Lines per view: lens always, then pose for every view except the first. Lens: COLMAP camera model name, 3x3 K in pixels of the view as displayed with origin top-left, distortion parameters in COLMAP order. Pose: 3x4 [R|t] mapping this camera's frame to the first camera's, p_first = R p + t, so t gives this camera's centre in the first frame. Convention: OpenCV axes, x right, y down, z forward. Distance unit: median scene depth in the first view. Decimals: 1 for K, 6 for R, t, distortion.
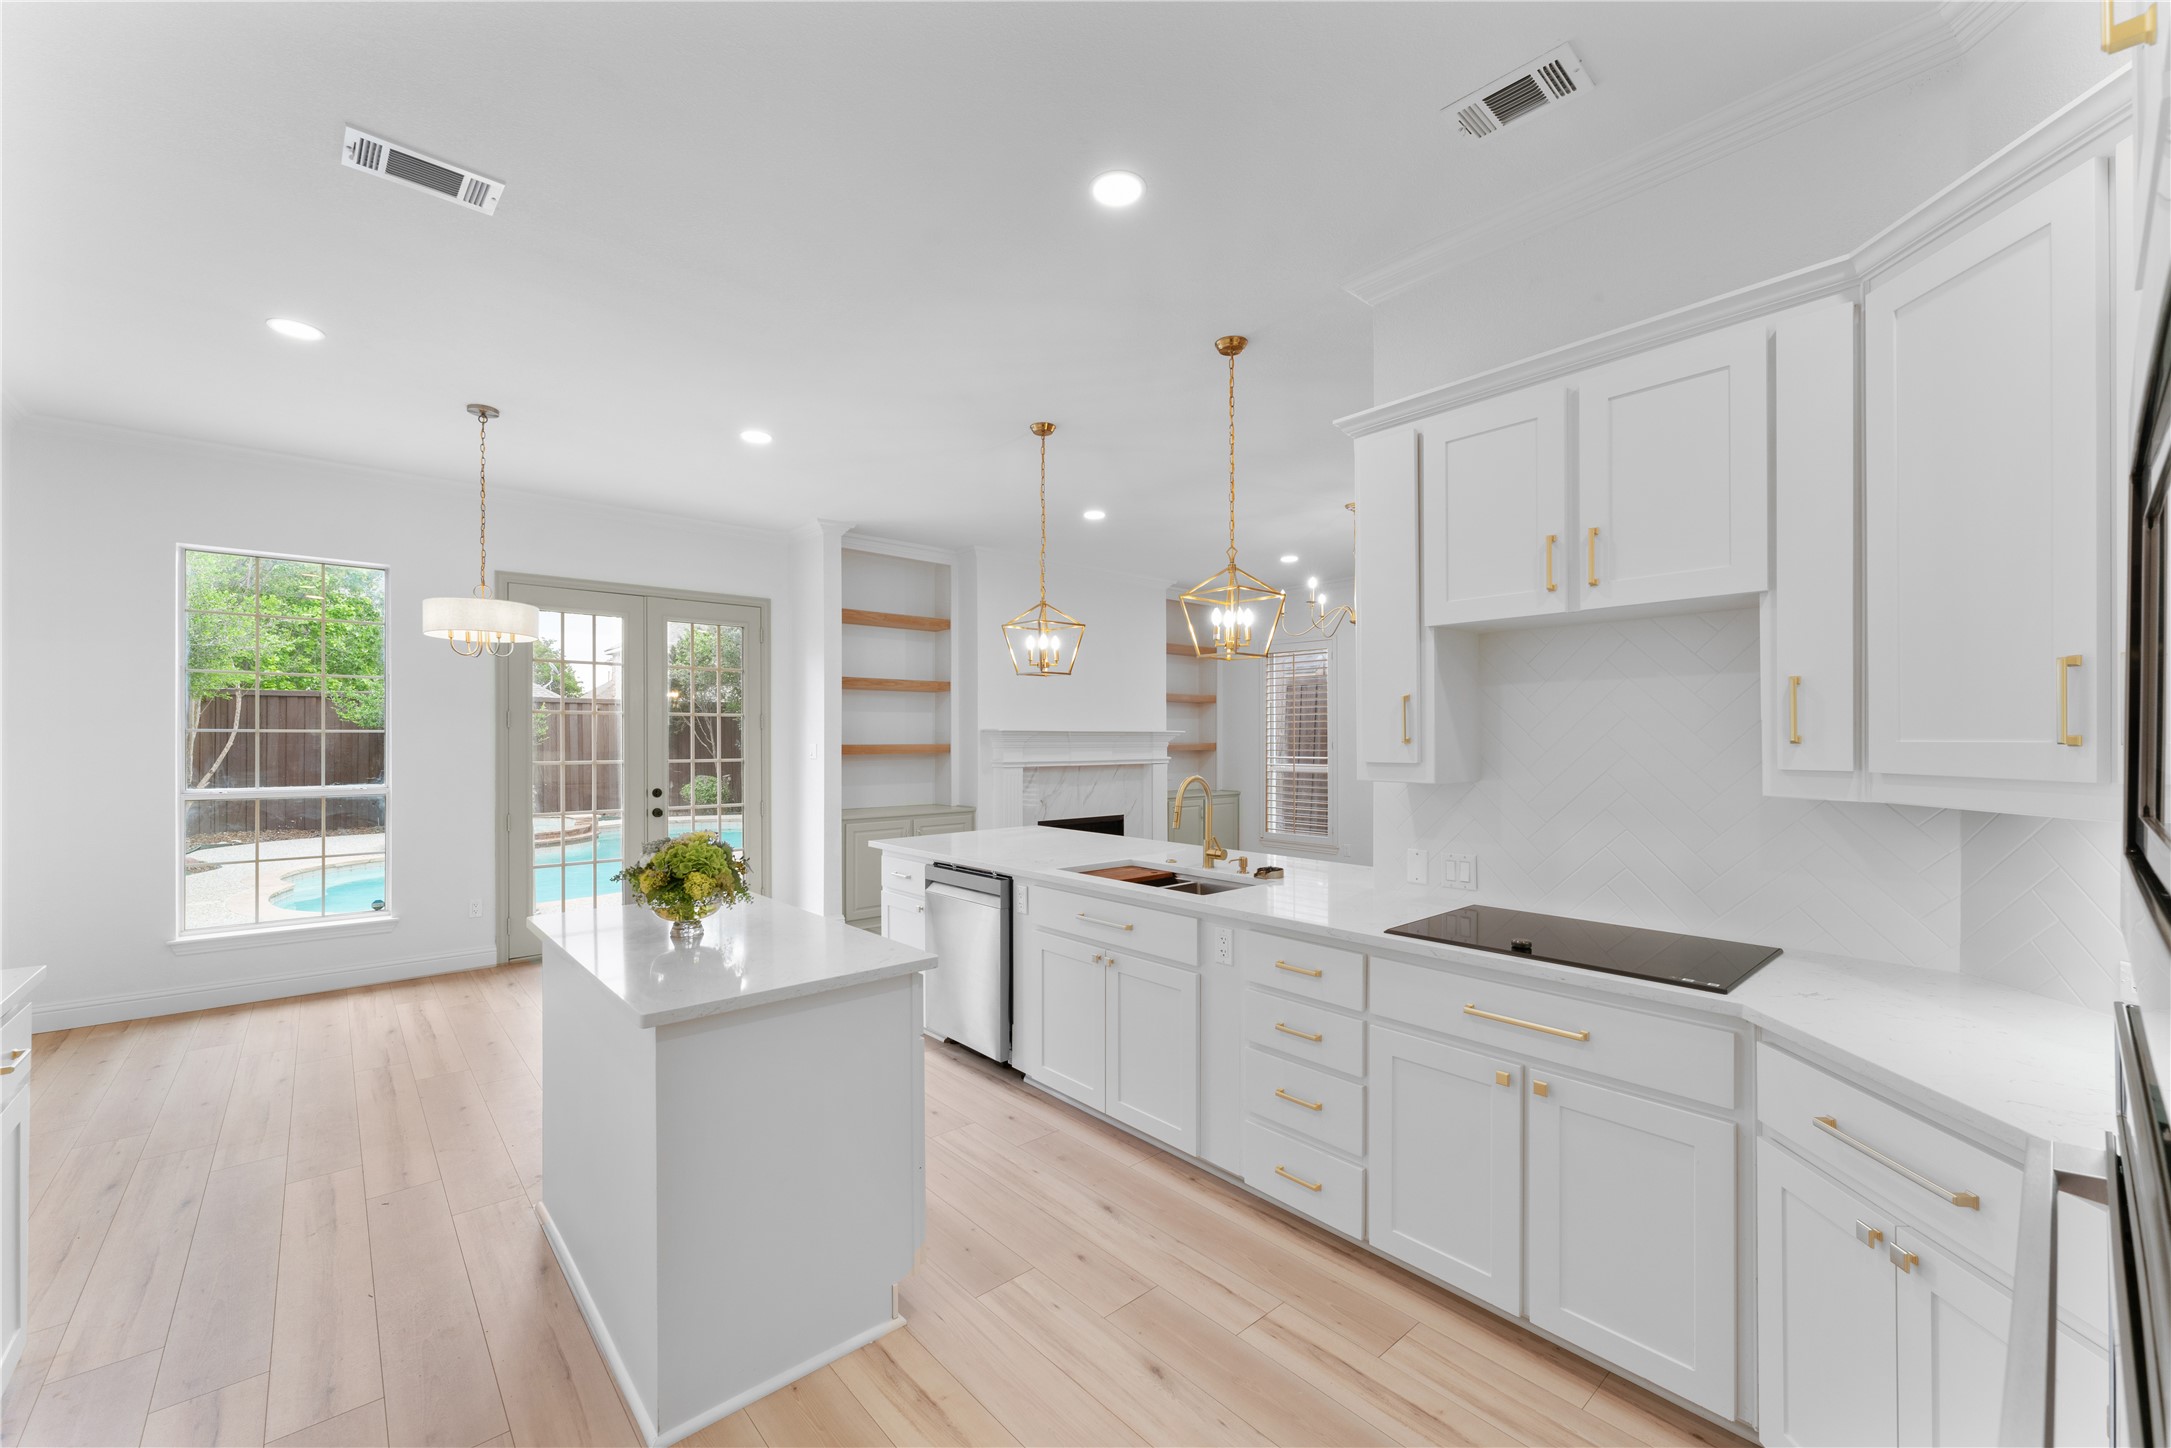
lens RADIAL K [[861.4, 0, 1078.2], [0, 861.4, 738.8], [0, 0, 1]] dist [0.000304, 0.000441]
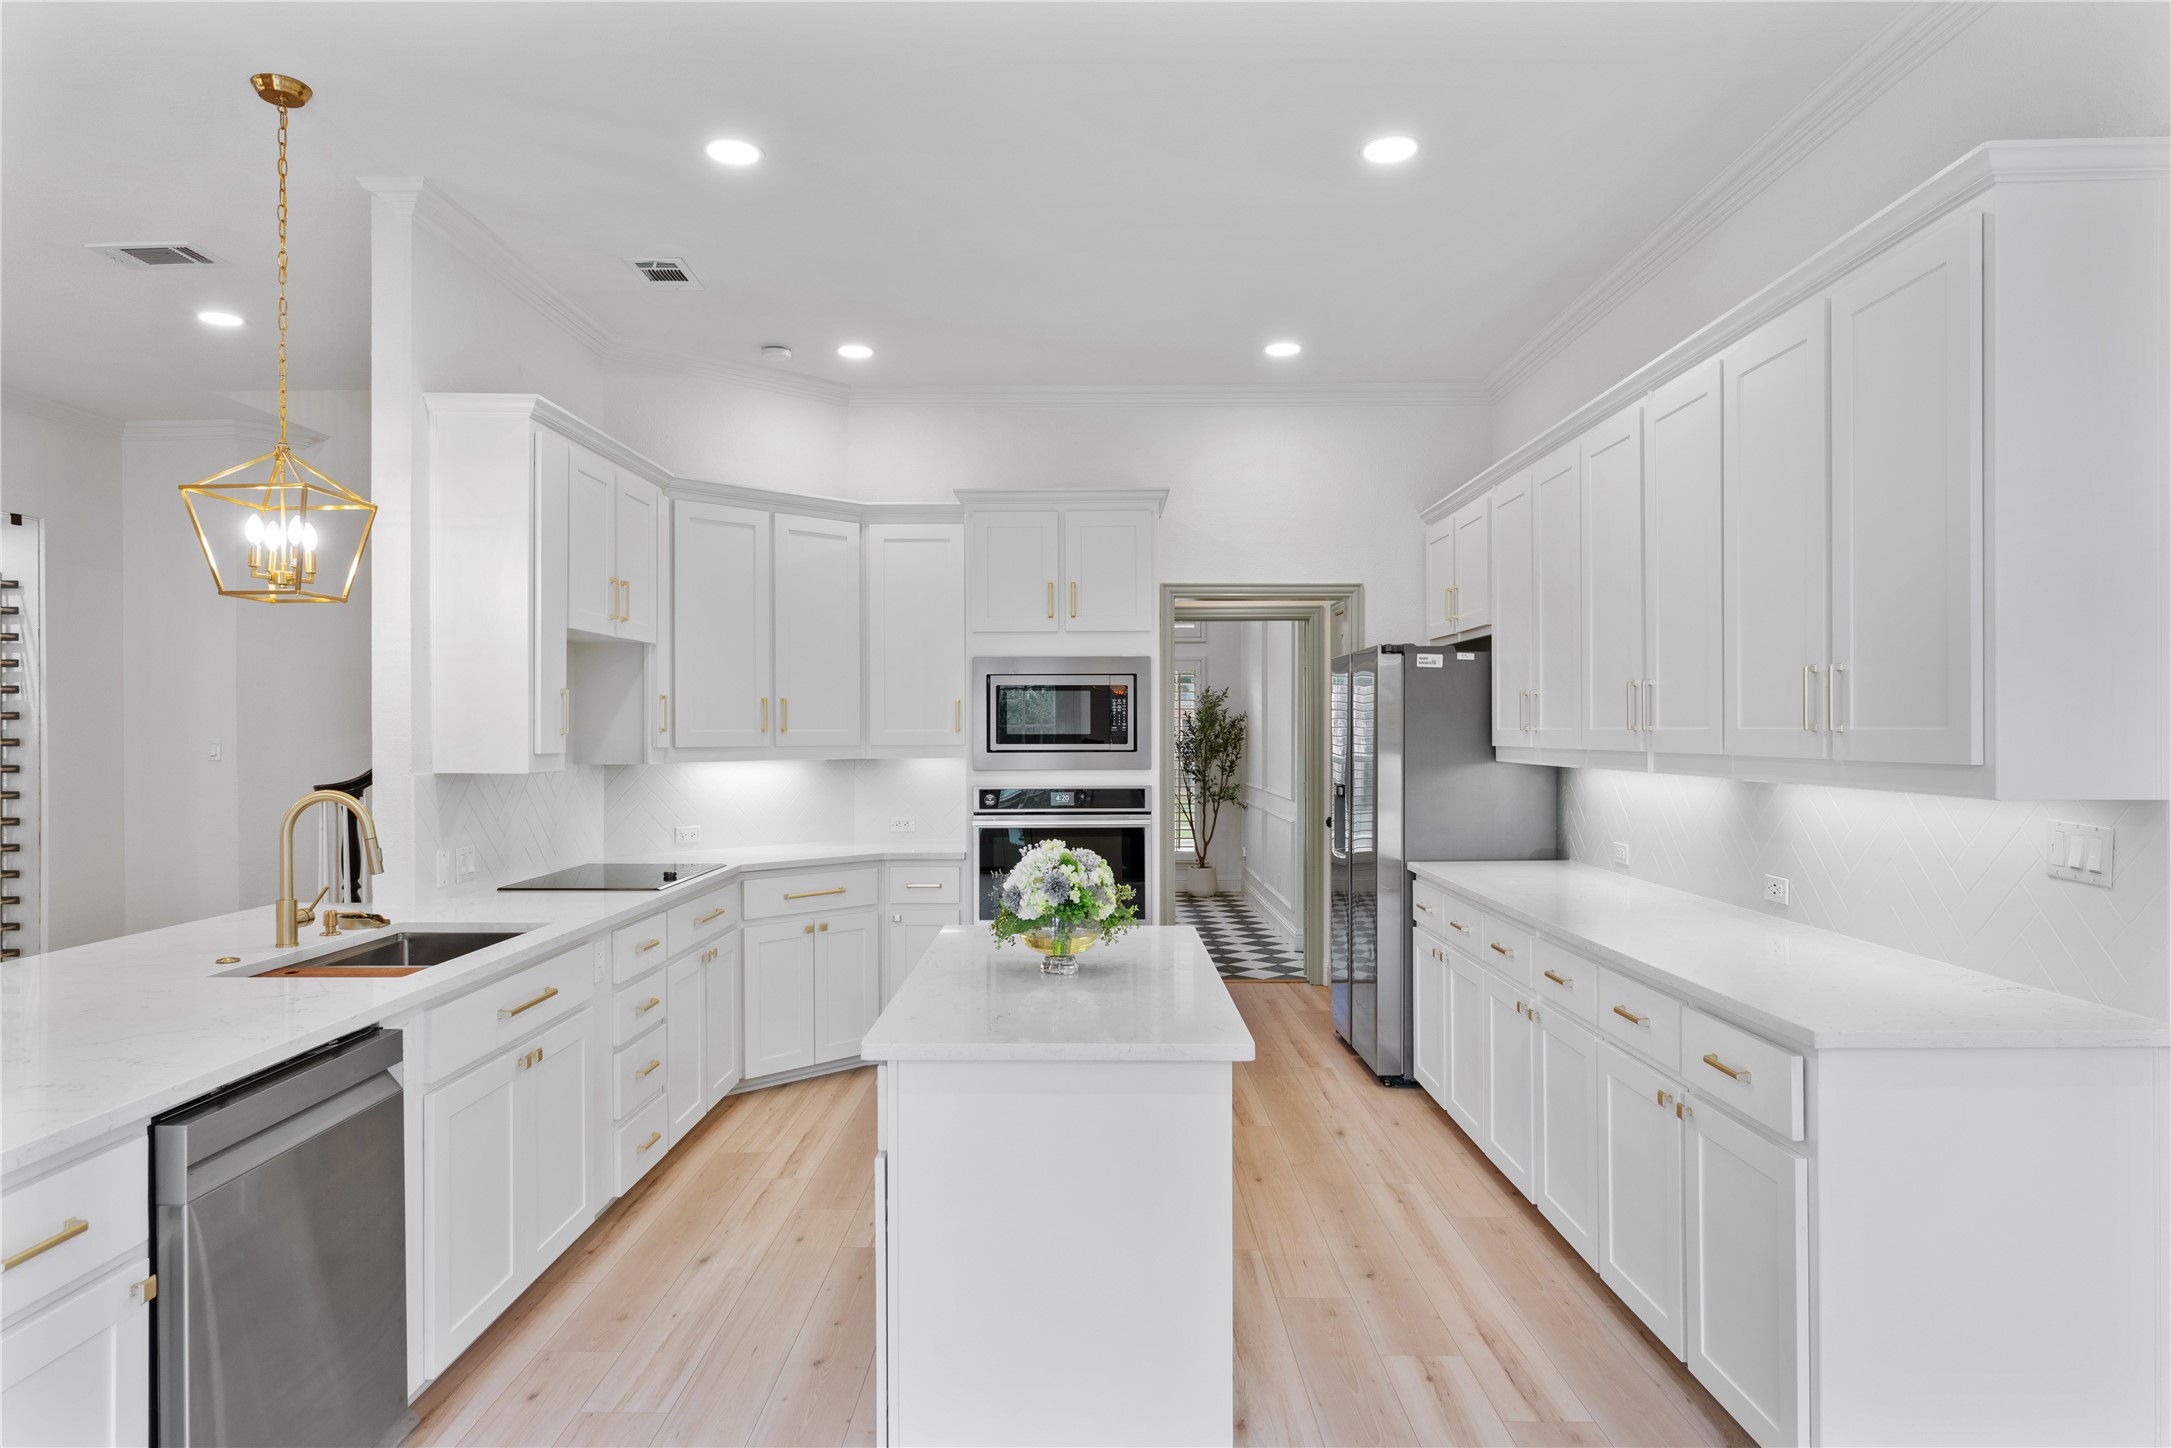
lens RADIAL K [[1281.0, 0, 1076.4], [0, 1281.0, 725.2], [0, 0, 1]] dist [0.005681, -0.002207]
pose [[-0.747025, 0.006489, 0.664764, -0.561786], [0.005346, 0.999979, -0.003753, 0.001907], [-0.664775, 0.000750, -0.747044, 0.860799]]
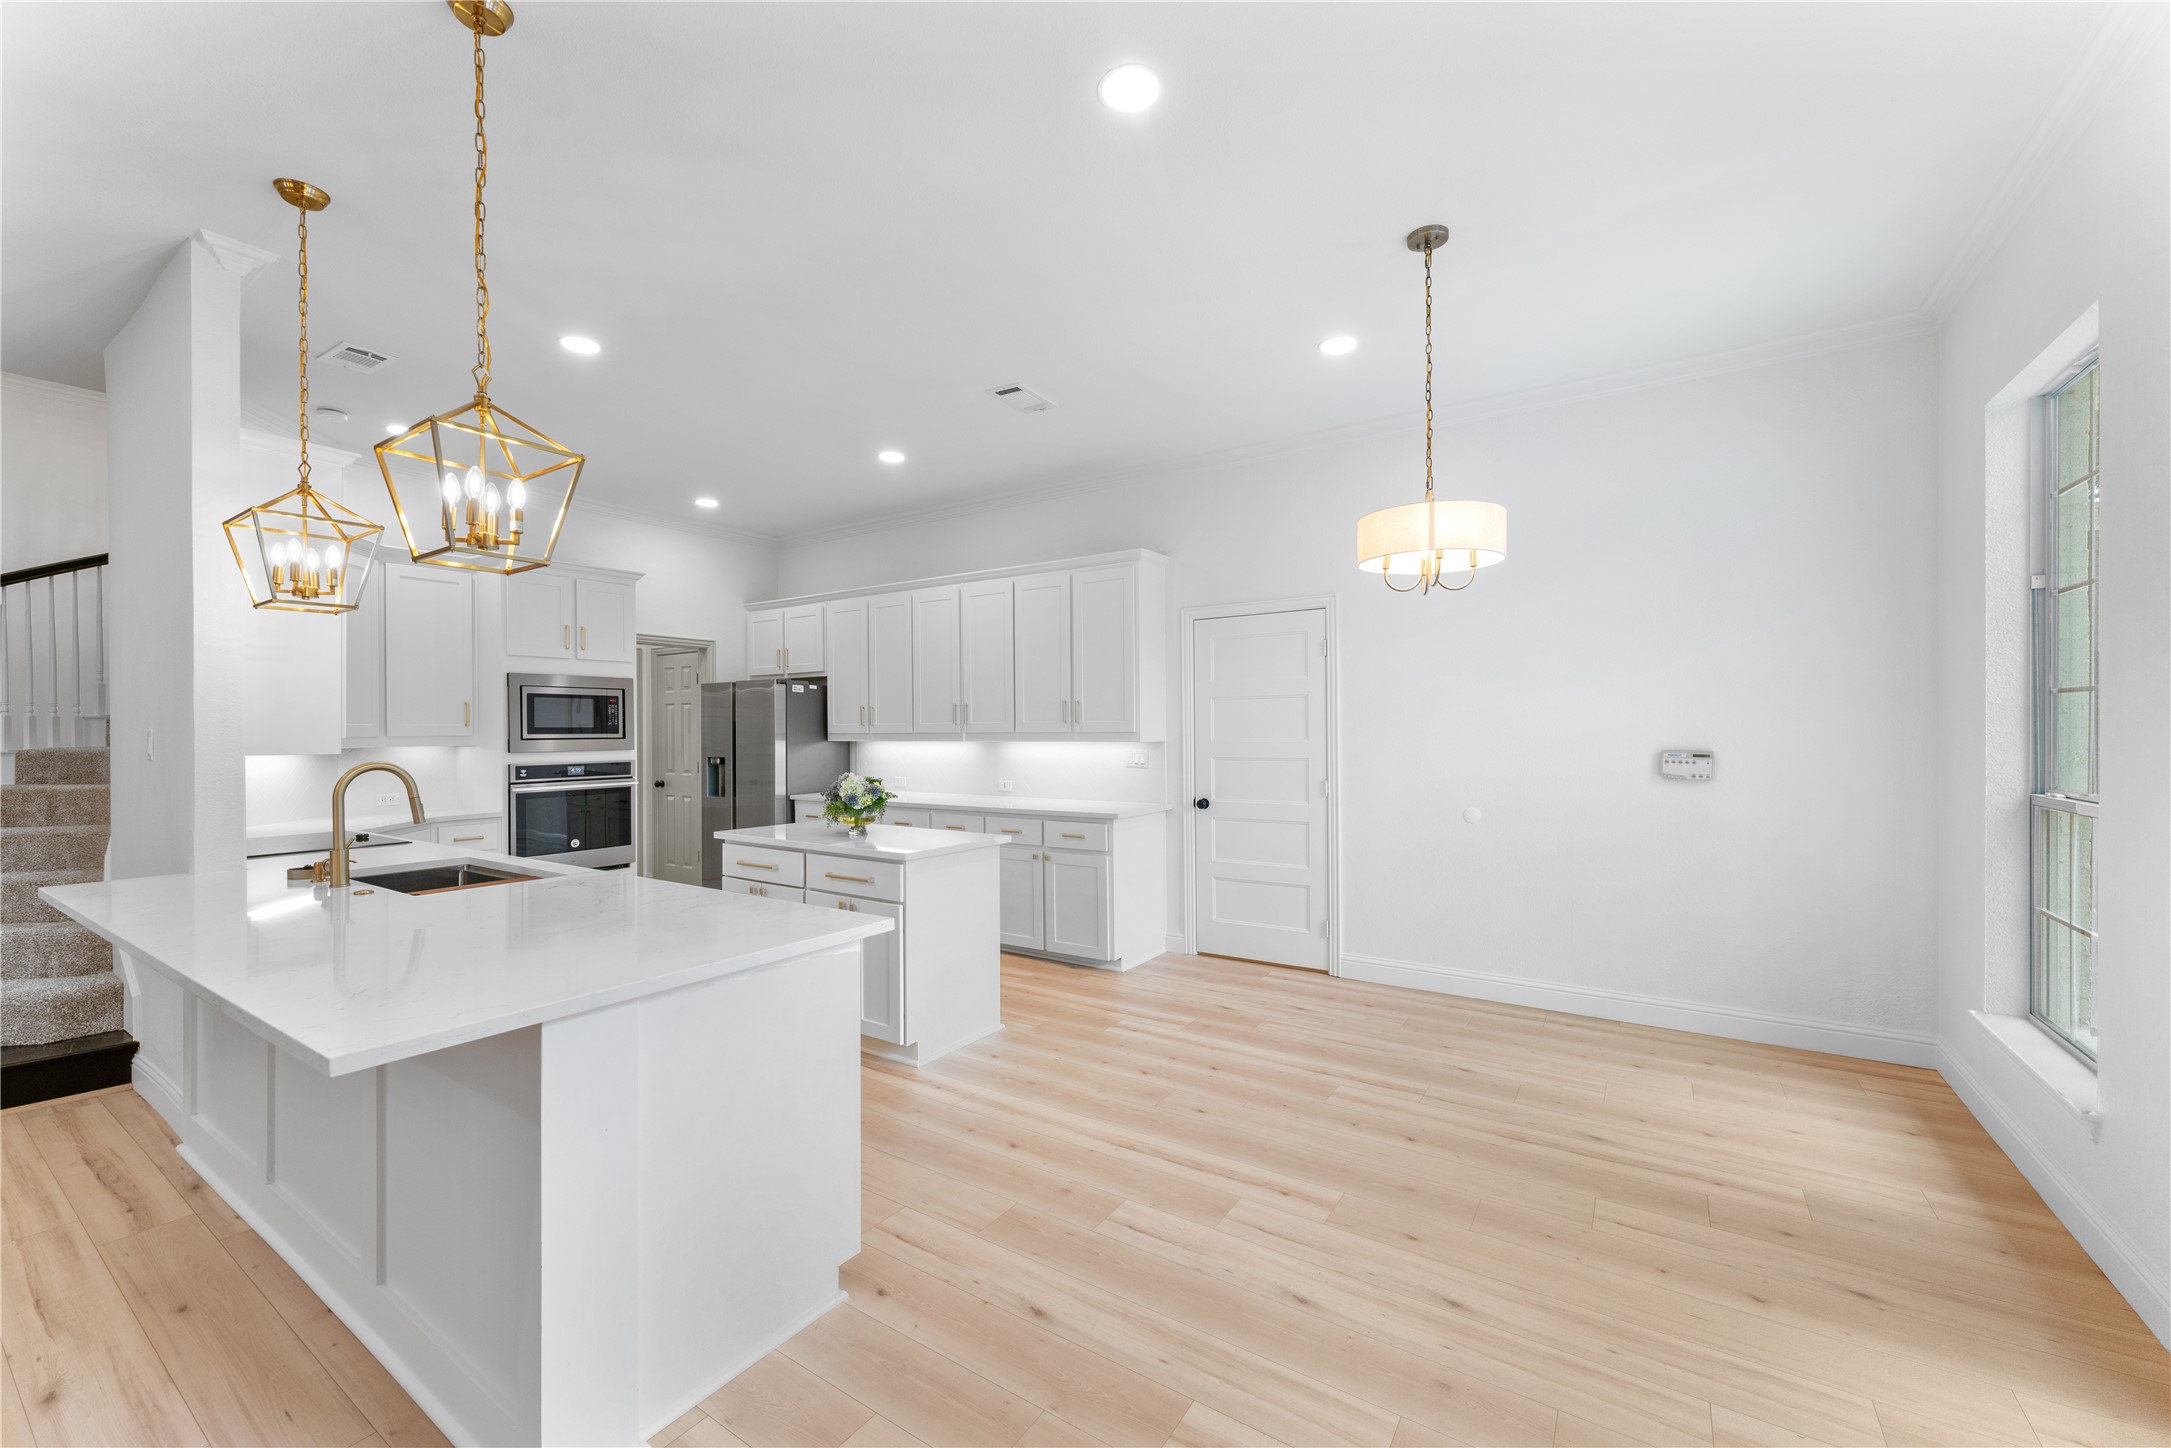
lens RADIAL K [[861.4, 0, 1077.3], [0, 861.4, 730.5], [0, 0, 1]] dist [0.000304, 0.000441]
pose [[-0.965649, 0.008627, -0.259707, -0.184270], [0.007909, 0.999961, 0.003812, 0.009855], [0.259730, 0.001627, -0.965680, 1.254118]]
